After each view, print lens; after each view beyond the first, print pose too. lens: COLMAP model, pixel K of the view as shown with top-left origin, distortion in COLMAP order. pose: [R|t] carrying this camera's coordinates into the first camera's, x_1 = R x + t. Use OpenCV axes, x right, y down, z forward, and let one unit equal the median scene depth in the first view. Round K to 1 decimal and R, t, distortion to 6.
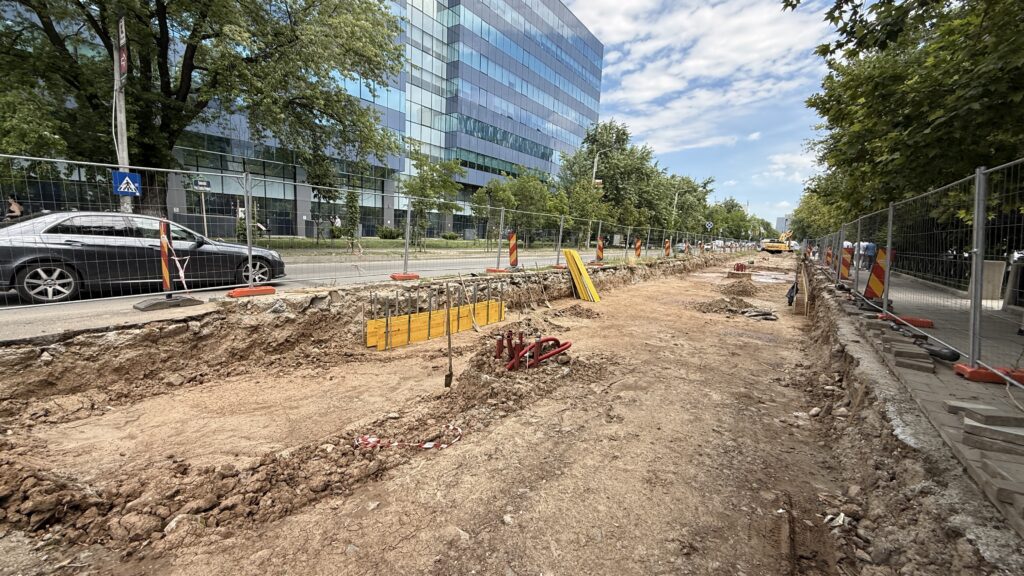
lens RADIAL K [[407.9, 0, 512.0], [0, 407.9, 288.0], [0, 0, 1]] dist [0.000860, 0.000151]
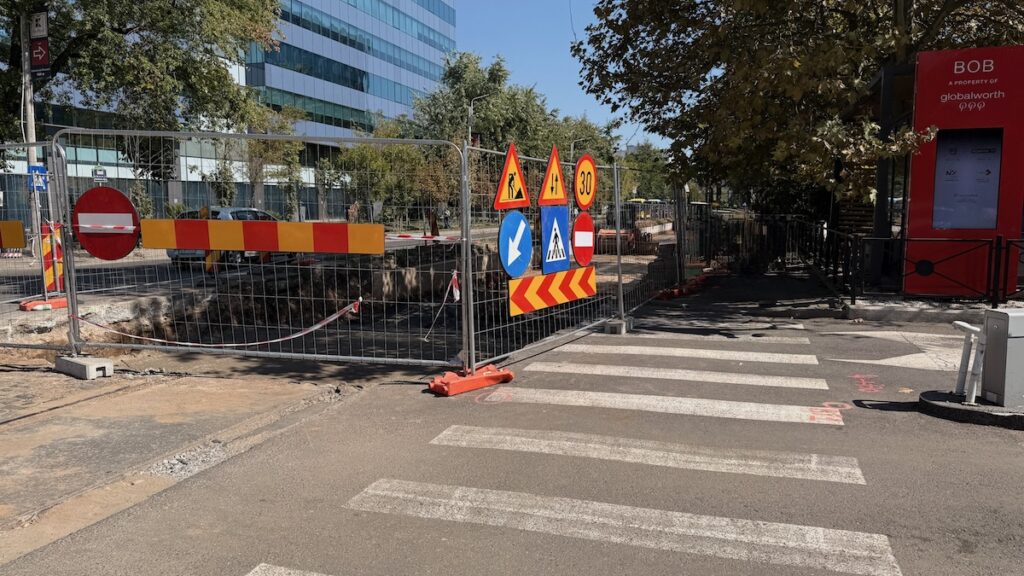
lens RADIAL K [[699.2, 0, 512.0], [0, 699.2, 288.0], [0, 0, 1]] dist [0.039922, -0.002093]
pose [[0.958677, -0.069035, 0.275995, -0.080162], [0.071934, 0.997409, -0.000382, 0.020296], [-0.275254, 0.020219, 0.961159, -0.213733]]
